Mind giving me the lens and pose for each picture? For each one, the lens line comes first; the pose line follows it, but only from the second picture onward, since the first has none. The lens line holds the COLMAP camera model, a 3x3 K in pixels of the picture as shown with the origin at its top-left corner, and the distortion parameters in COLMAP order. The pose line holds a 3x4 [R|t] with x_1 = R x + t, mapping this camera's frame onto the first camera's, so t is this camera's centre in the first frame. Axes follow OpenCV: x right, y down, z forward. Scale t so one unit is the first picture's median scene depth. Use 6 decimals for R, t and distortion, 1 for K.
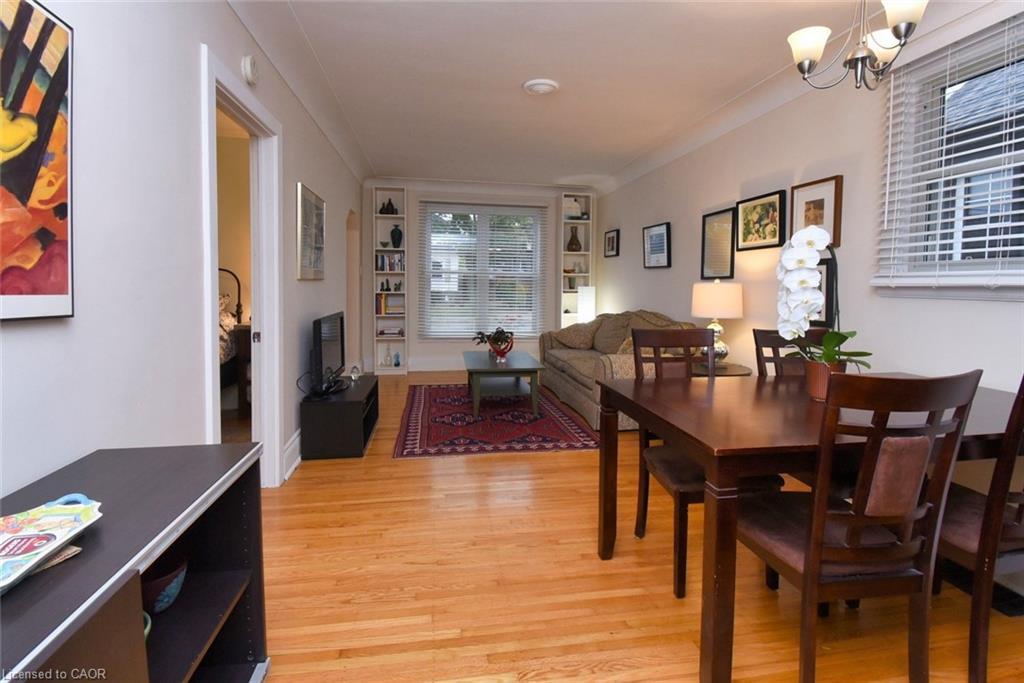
lens RADIAL K [[488.1, 0, 512.5], [0, 488.1, 306.8], [0, 0, 1]] dist [0.000897, -0.000136]
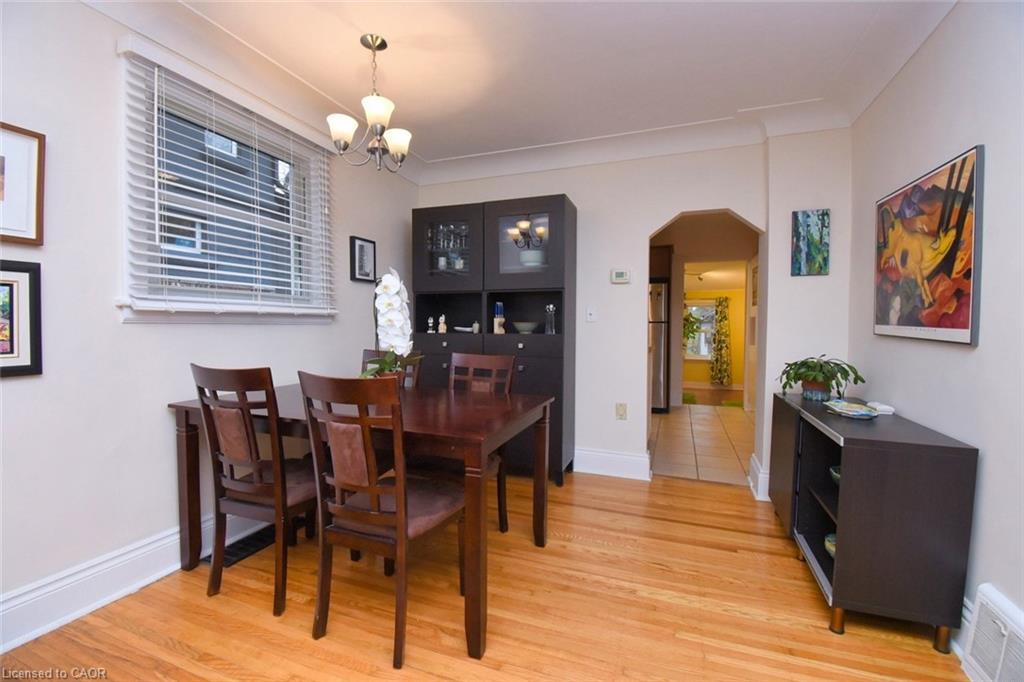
lens RADIAL K [[445.3, 0, 506.5], [0, 445.3, 338.3], [0, 0, 1]] dist [0.003891, -0.016372]
pose [[-0.863596, -0.034773, 0.502984, -0.085213], [0.004117, 0.997099, 0.076000, -0.024396], [-0.504168, 0.067704, -0.860948, 0.668973]]
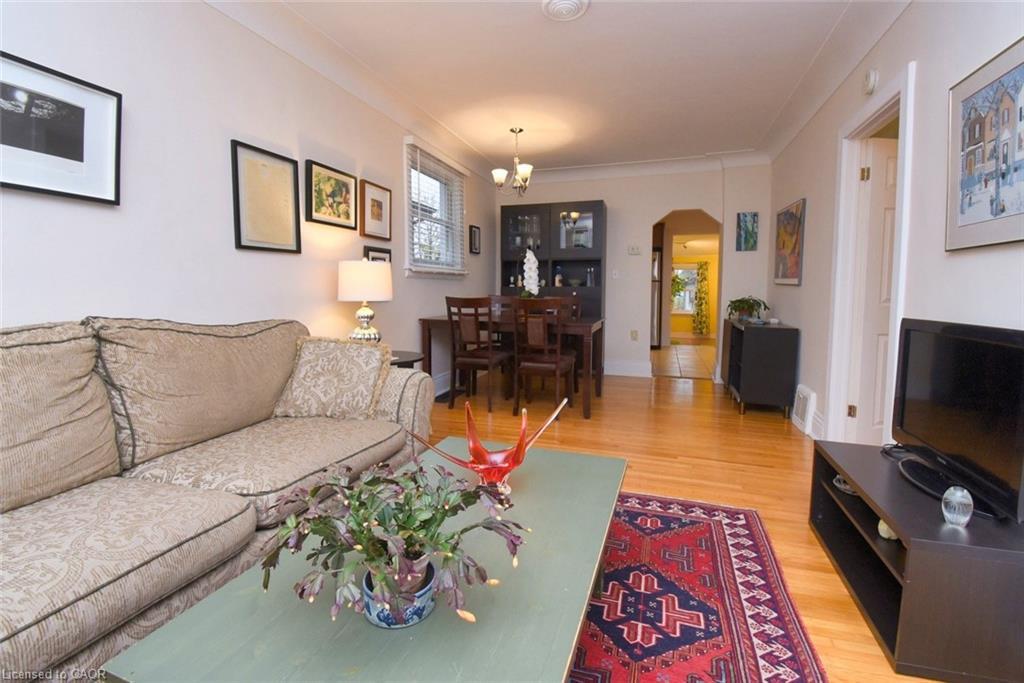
lens RADIAL K [[466.0, 0, 509.2], [0, 466.0, 325.2], [0, 0, 1]] dist [0.002920, -0.018411]
pose [[-0.887180, -0.052374, 0.458441, -0.146222], [0.005072, 0.992370, 0.123188, -0.026213], [-0.461395, 0.111615, -0.880146, 1.134023]]
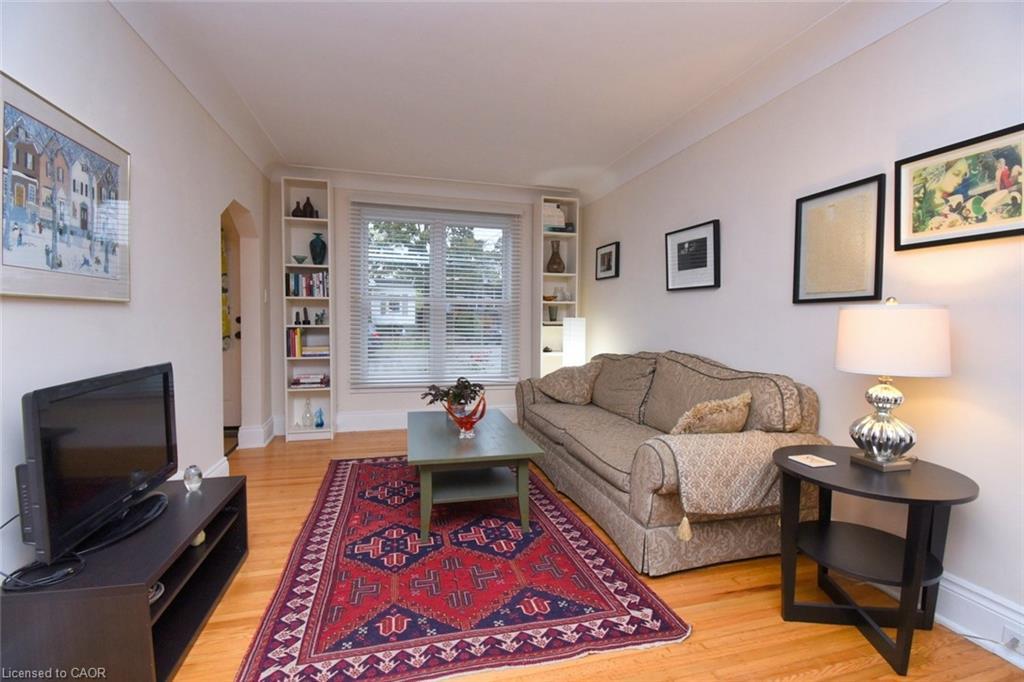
lens RADIAL K [[445.3, 0, 506.5], [0, 445.3, 338.3], [0, 0, 1]] dist [0.003891, -0.016372]
pose [[0.996296, -0.005377, 0.085823, -0.018801], [0.005441, 0.999985, -0.000519, -0.011624], [-0.085818, 0.000984, 0.996310, 0.392397]]
